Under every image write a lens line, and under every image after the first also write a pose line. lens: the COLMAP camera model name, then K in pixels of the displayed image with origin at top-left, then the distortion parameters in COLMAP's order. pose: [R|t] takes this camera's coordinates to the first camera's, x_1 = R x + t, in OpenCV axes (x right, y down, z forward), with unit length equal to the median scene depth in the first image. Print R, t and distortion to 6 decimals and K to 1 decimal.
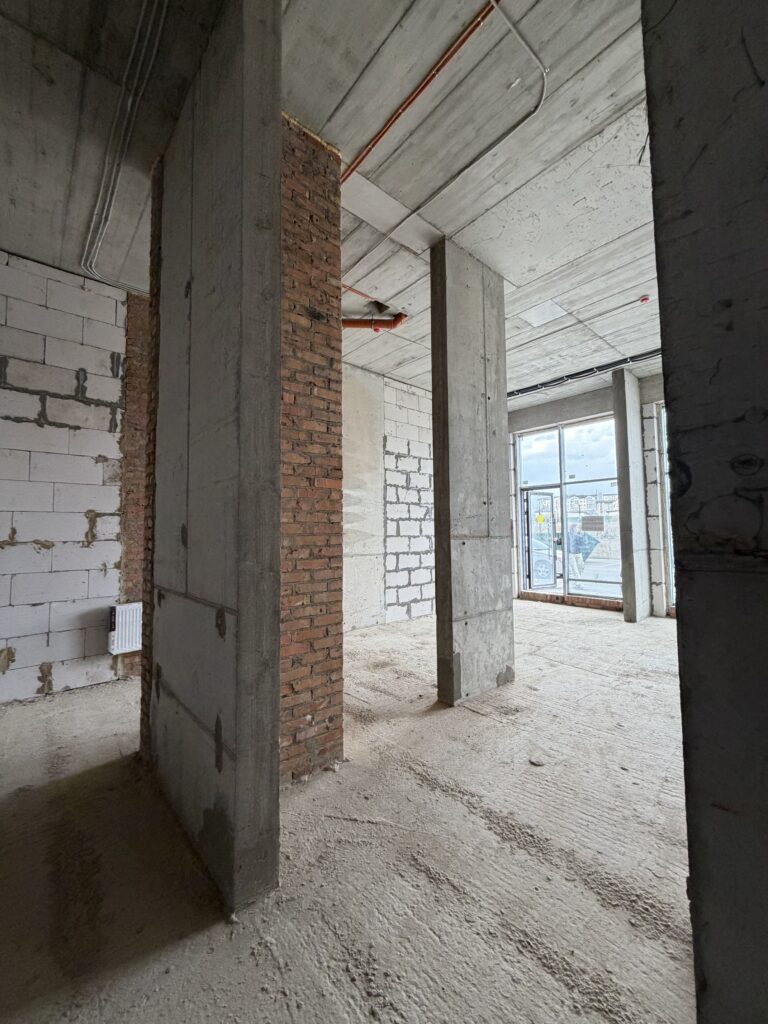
lens RADIAL K [[407.0, 0, 387.1], [0, 407.0, 510.8], [0, 0, 1]] dist [-0.001306, 0.000278]
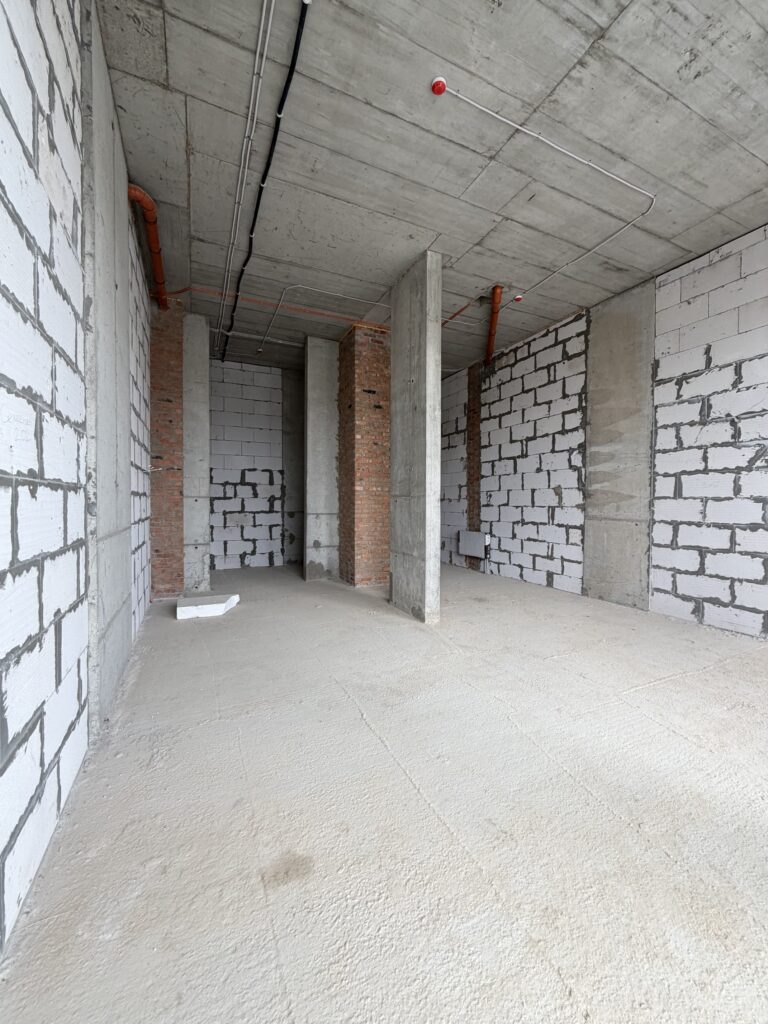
lens RADIAL K [[407.0, 0, 383.7], [0, 407.0, 512.4], [0, 0, 1]] dist [-0.001306, 0.000278]
pose [[-0.280909, 0.034930, -0.959098, 0.849990], [0.052480, 0.998401, 0.020991, 0.047465], [0.958298, -0.044436, -0.282293, 0.733031]]
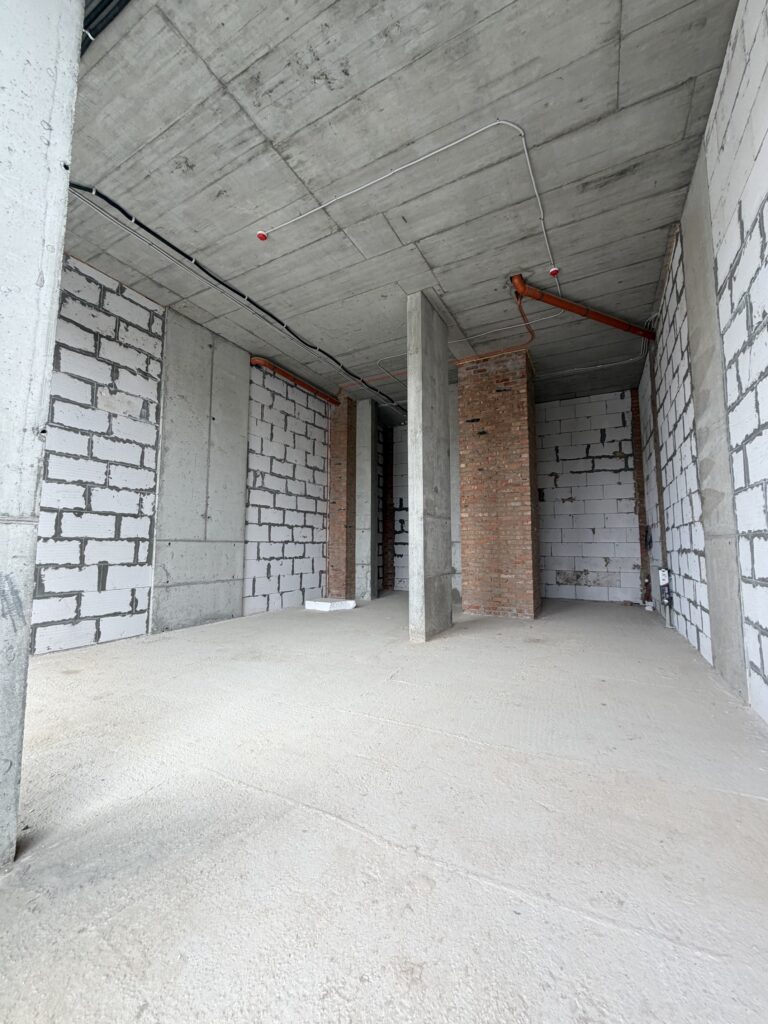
lens RADIAL K [[407.0, 0, 386.2], [0, 407.0, 513.3], [0, 0, 1]] dist [-0.001306, 0.000278]
pose [[-0.935824, -0.018074, -0.352003, 0.469592], [0.030102, 0.990937, -0.130909, 0.126415], [0.351179, -0.133103, -0.926799, 1.251429]]
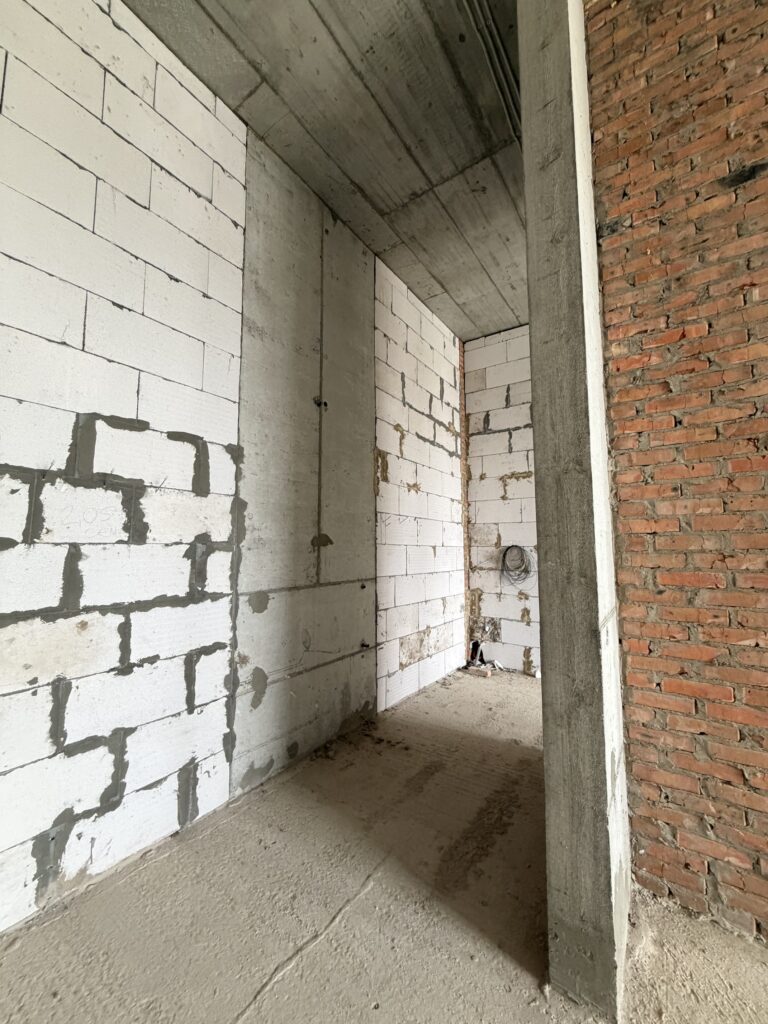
lens RADIAL K [[407.0, 0, 384.6], [0, 407.0, 510.5], [0, 0, 1]] dist [-0.001306, 0.000278]
pose [[0.234401, -0.078475, -0.968967, 0.099491], [0.053055, 0.996284, -0.067853, 0.014905], [0.970691, -0.035504, 0.237694, 0.119980]]
